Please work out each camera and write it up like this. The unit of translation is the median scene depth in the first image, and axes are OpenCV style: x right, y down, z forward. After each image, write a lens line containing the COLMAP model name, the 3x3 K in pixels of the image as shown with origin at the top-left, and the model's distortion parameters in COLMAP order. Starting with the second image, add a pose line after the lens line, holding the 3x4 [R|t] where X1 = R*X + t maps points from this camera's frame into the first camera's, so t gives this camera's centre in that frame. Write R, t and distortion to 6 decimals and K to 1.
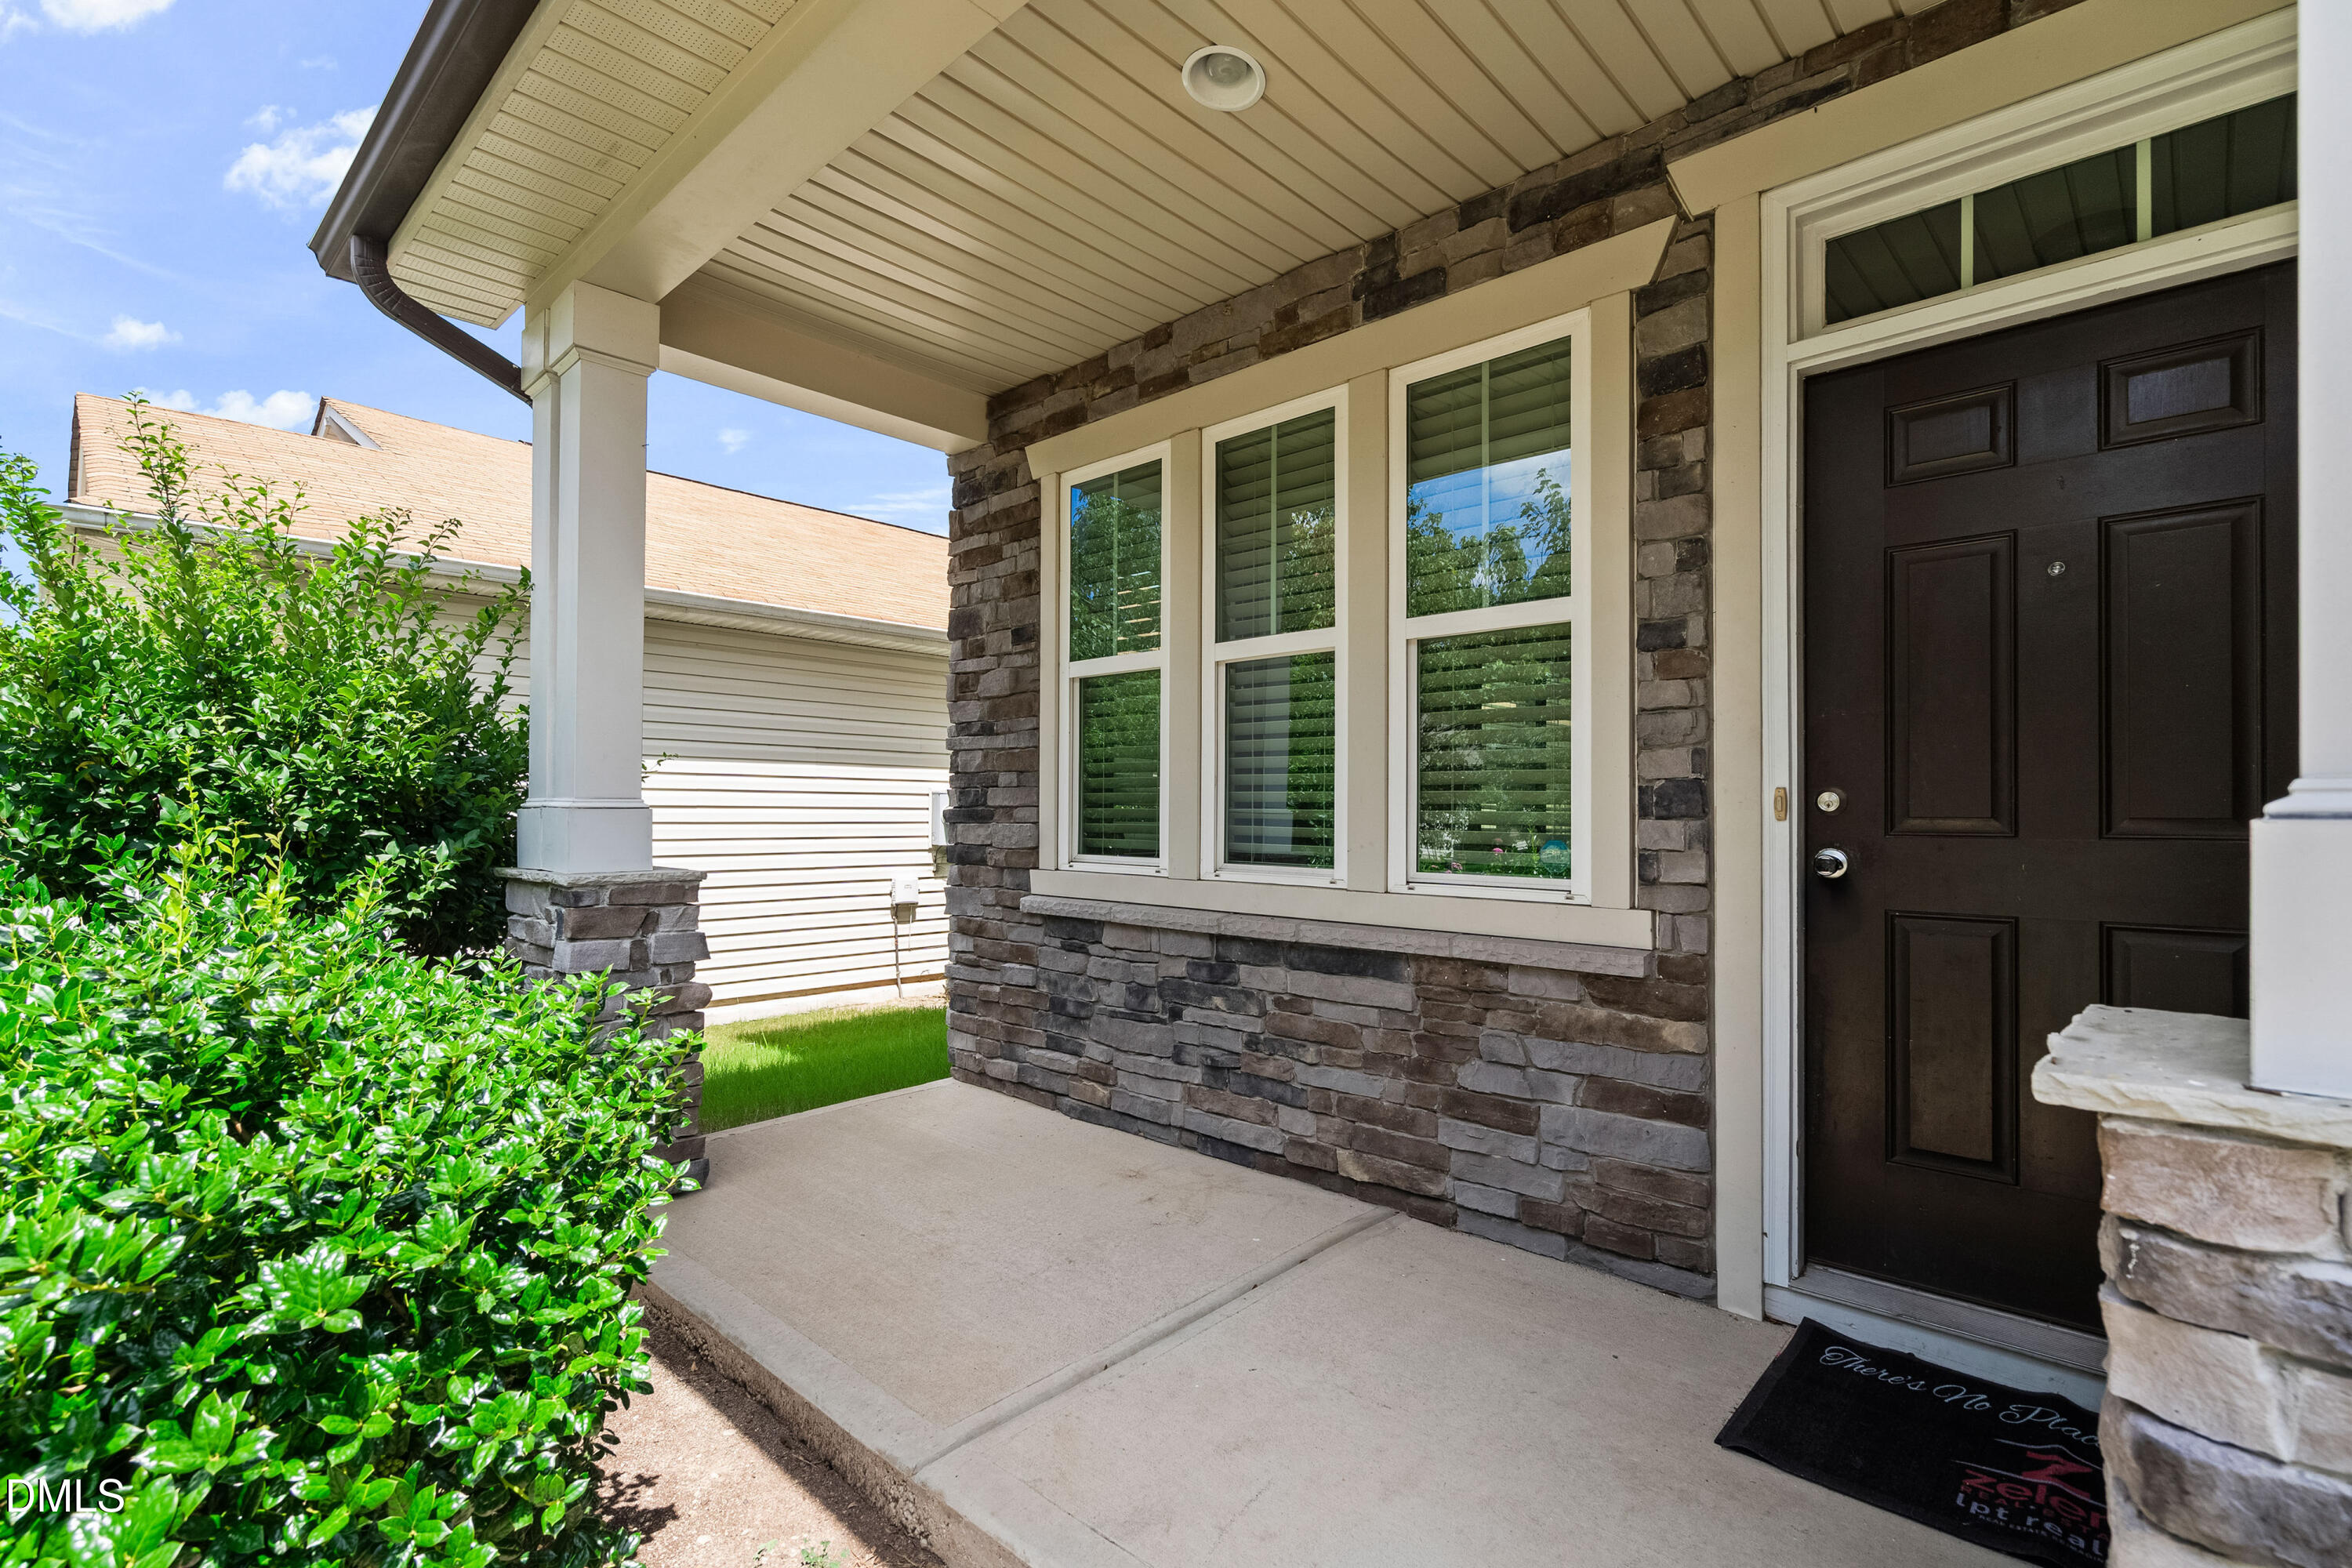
lens RADIAL K [[1105.8, 0, 1127.6], [0, 1105.8, 808.5], [0, 0, 1]] dist [-0.003952, 0.001760]
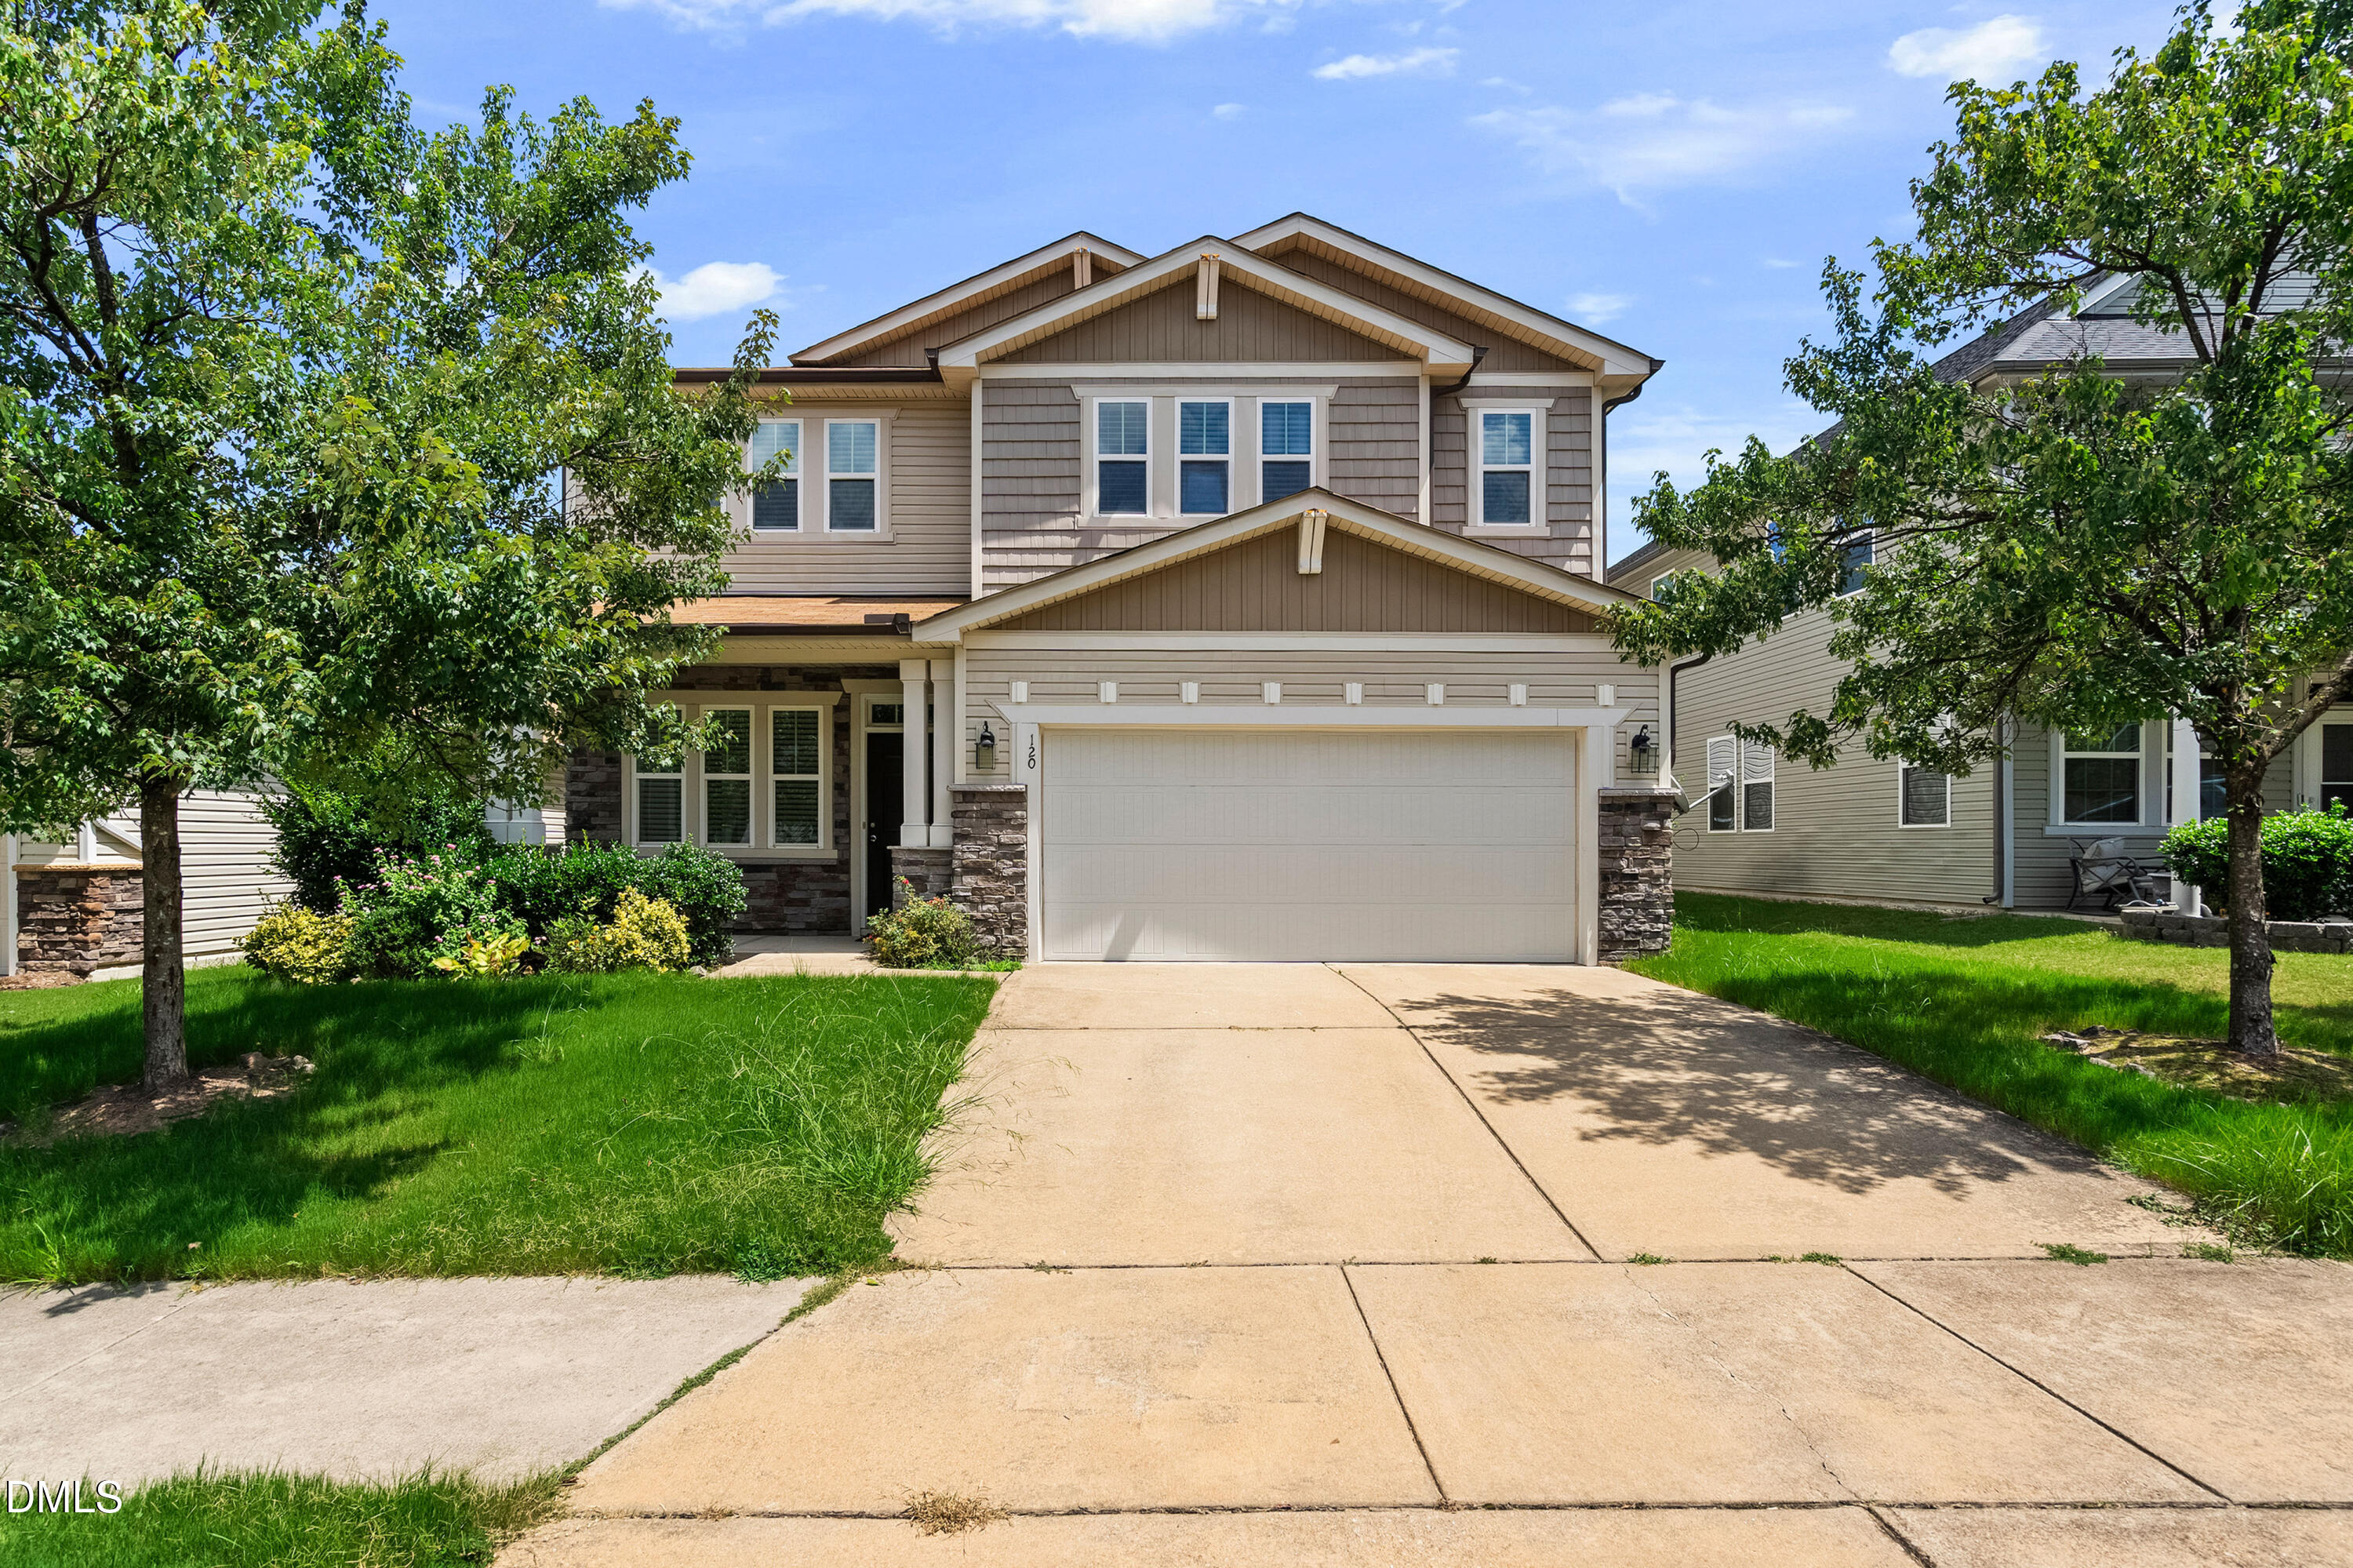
lens RADIAL K [[1220.6, 0, 1101.9], [0, 1220.6, 832.1], [0, 0, 1]] dist [-0.004736, 0.000928]
pose [[0.706425, 0.003893, 0.707777, -1.721944], [-0.004209, 0.999990, -0.001299, 0.019711], [-0.707776, -0.002061, 0.706434, -2.463620]]
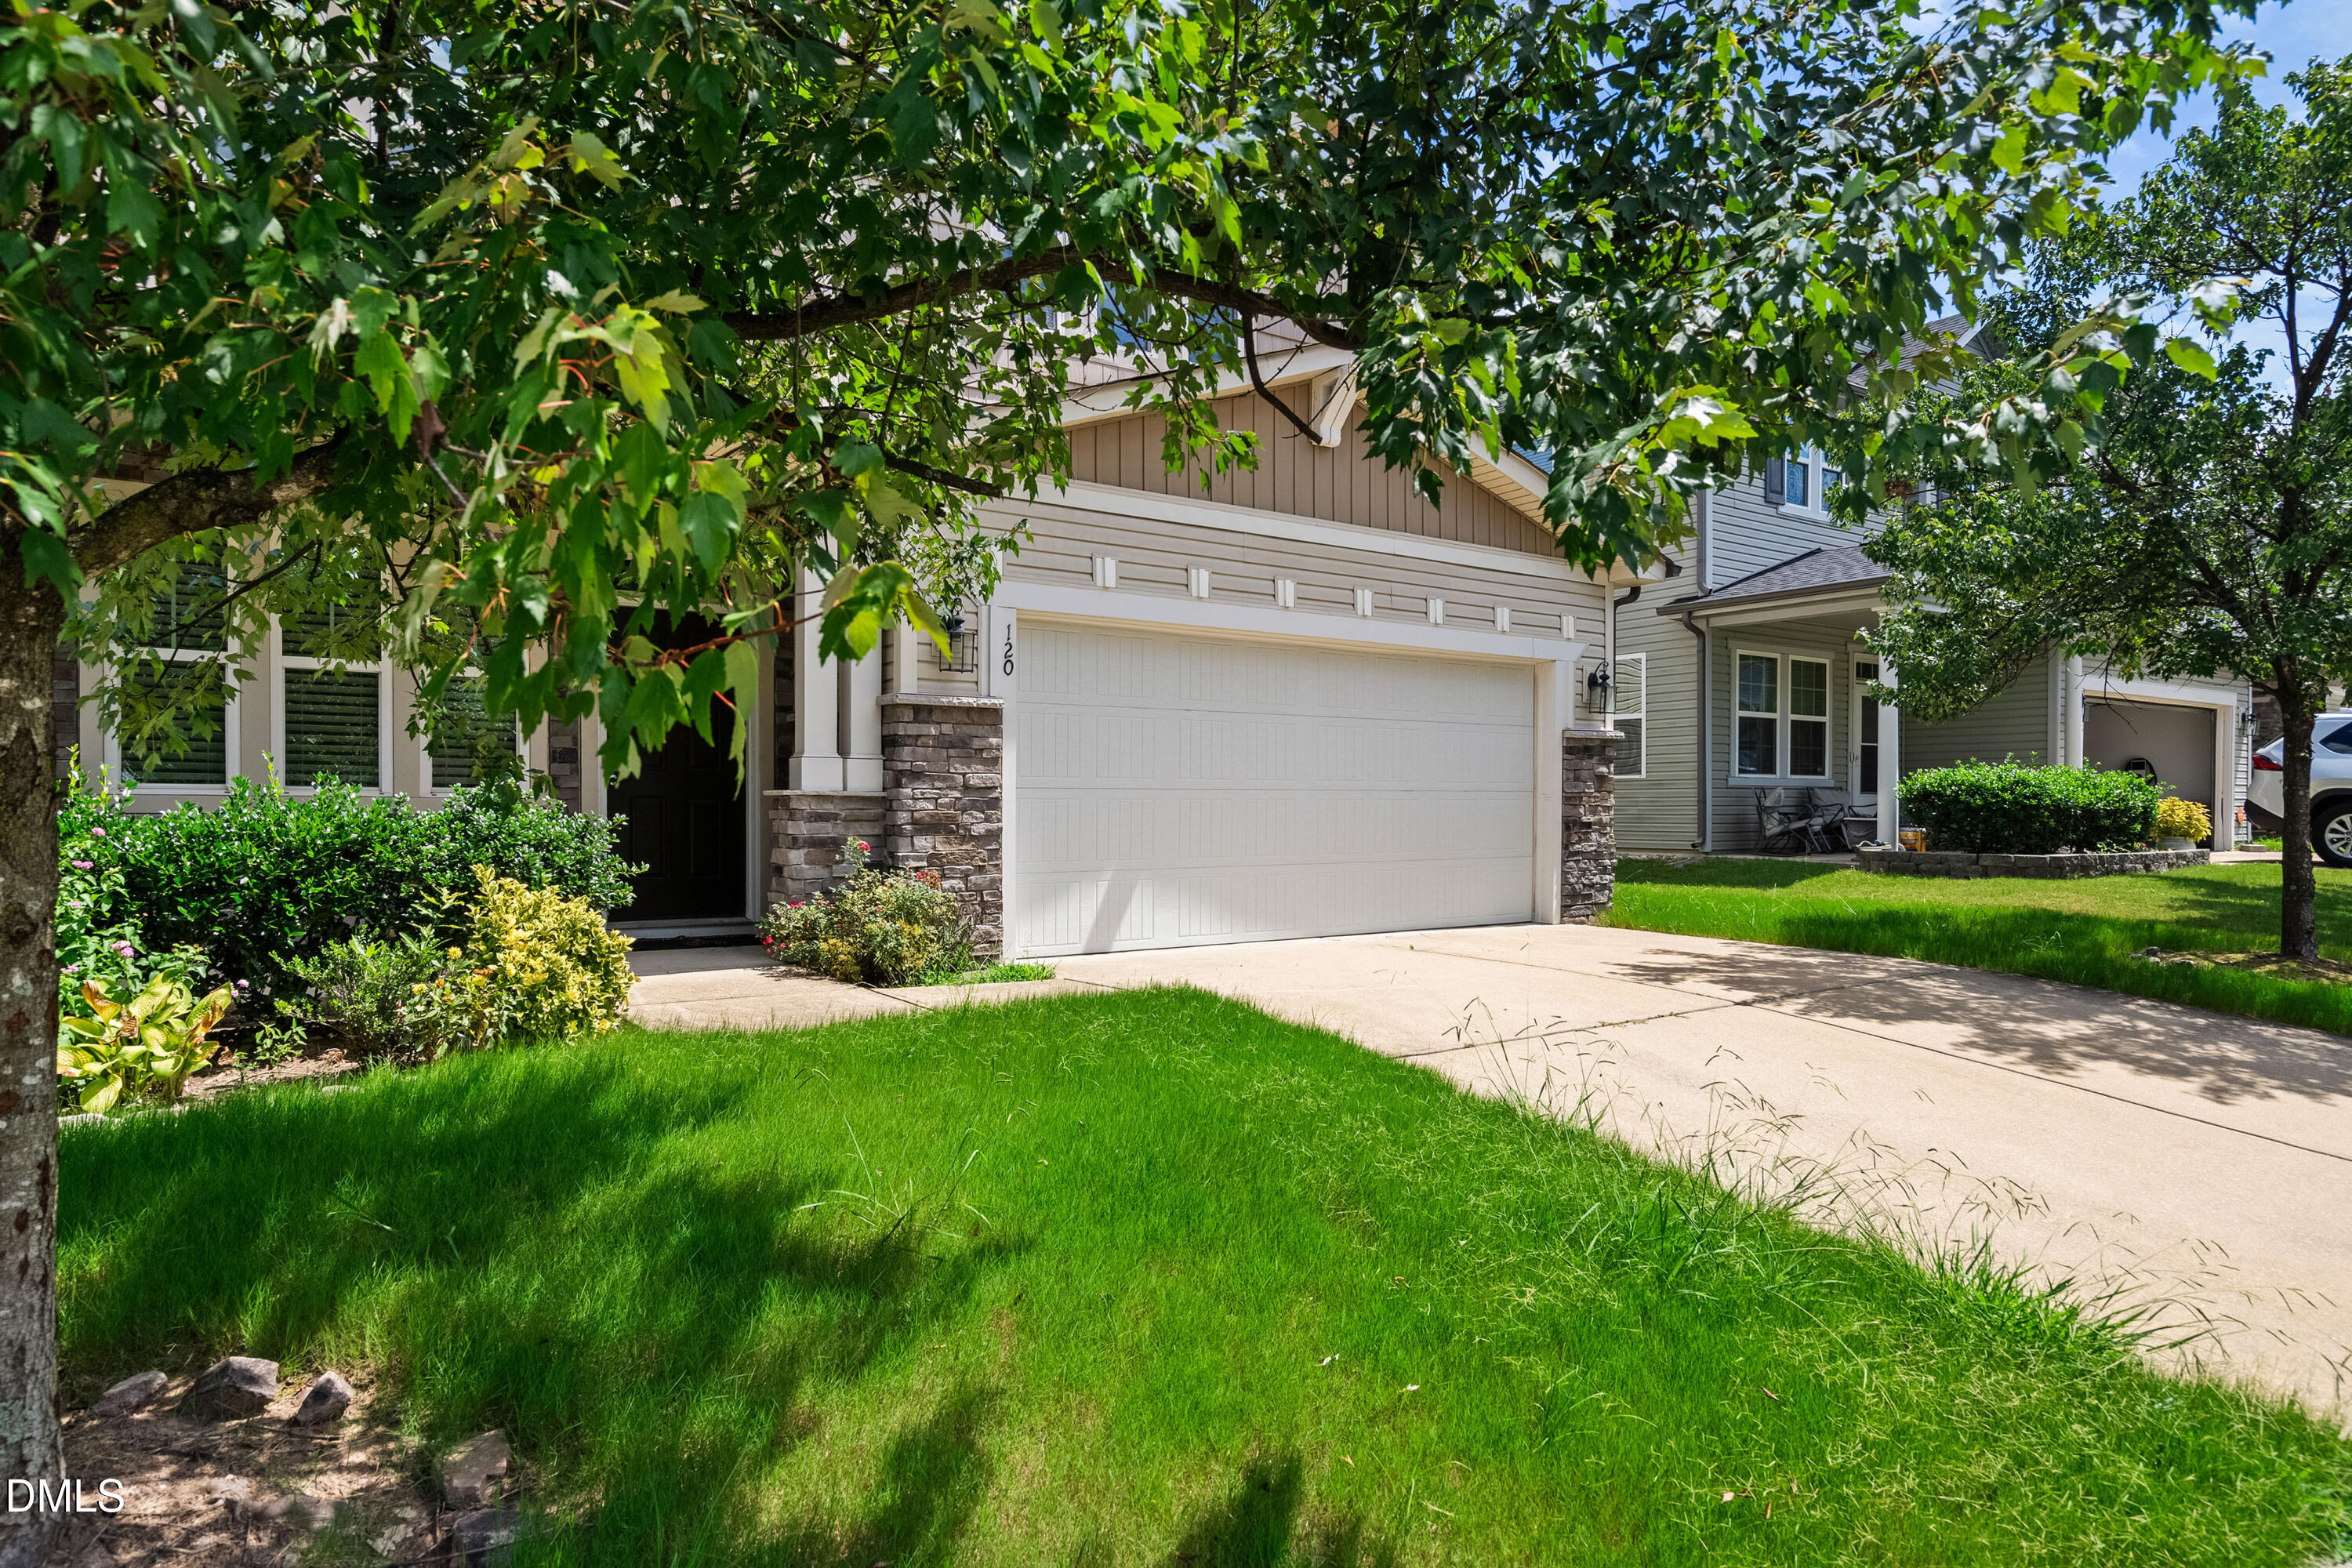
lens RADIAL K [[1359.3, 0, 1189.7], [0, 1359.3, 800.7], [0, 0, 1]] dist [-0.003810, -0.000152]
pose [[0.167465, -0.001967, 0.985876, -1.898265], [-0.005969, 0.999978, 0.003009, 0.063064], [-0.985860, -0.006389, 0.167449, -0.758252]]
